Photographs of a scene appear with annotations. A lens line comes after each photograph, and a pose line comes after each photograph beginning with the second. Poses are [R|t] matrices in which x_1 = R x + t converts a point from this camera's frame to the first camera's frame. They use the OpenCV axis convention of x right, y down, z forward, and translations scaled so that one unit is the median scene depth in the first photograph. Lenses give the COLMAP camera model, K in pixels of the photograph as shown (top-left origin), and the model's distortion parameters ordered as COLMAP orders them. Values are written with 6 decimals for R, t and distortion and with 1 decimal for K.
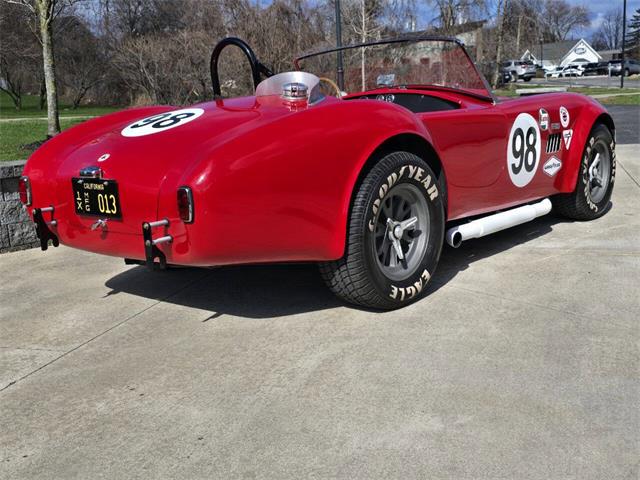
lens RADIAL K [[730.8, 0, 320.4], [0, 730.8, 235.9], [0, 0, 1]] dist [0.050213, 0.000000]
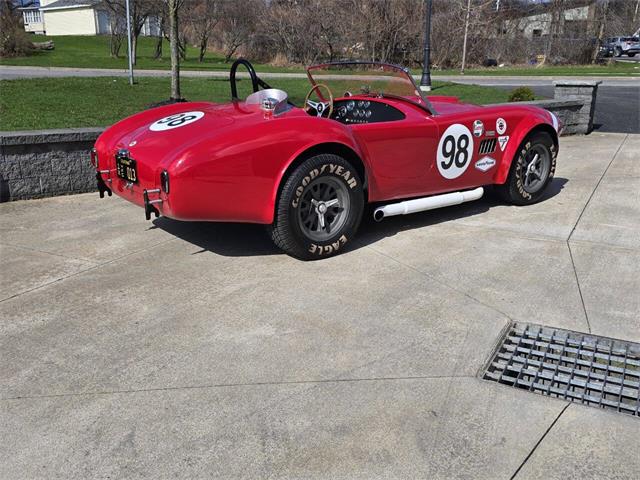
lens RADIAL K [[624.1, 0, 321.3], [0, 624.1, 237.7], [0, 0, 1]] dist [0.055175, 0.000000]
pose [[0.980477, 0.101977, -0.168124, 0.304745], [-0.085351, 0.990978, 0.103329, -0.072159], [0.177144, -0.086962, 0.980335, -0.224471]]
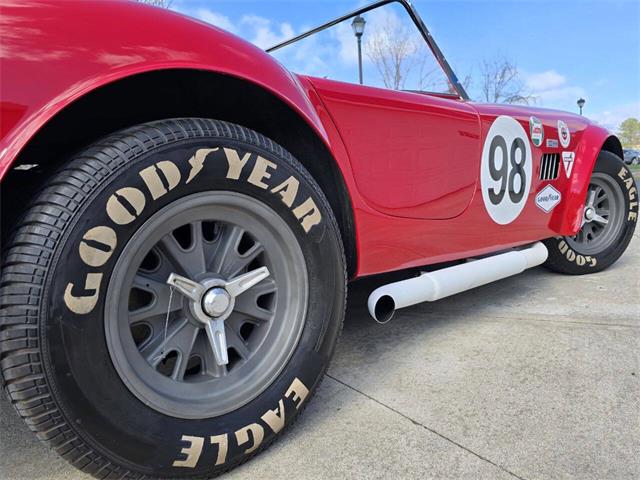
lens RADIAL K [[470.8, 0, 324.2], [0, 470.8, 249.7], [0, 0, 1]] dist [0.047660, -0.034598]
pose [[0.995225, 0.009212, -0.097168, 0.187391], [-0.014193, 0.998614, -0.050689, -0.022683], [0.096566, 0.051826, 0.993976, 0.680969]]
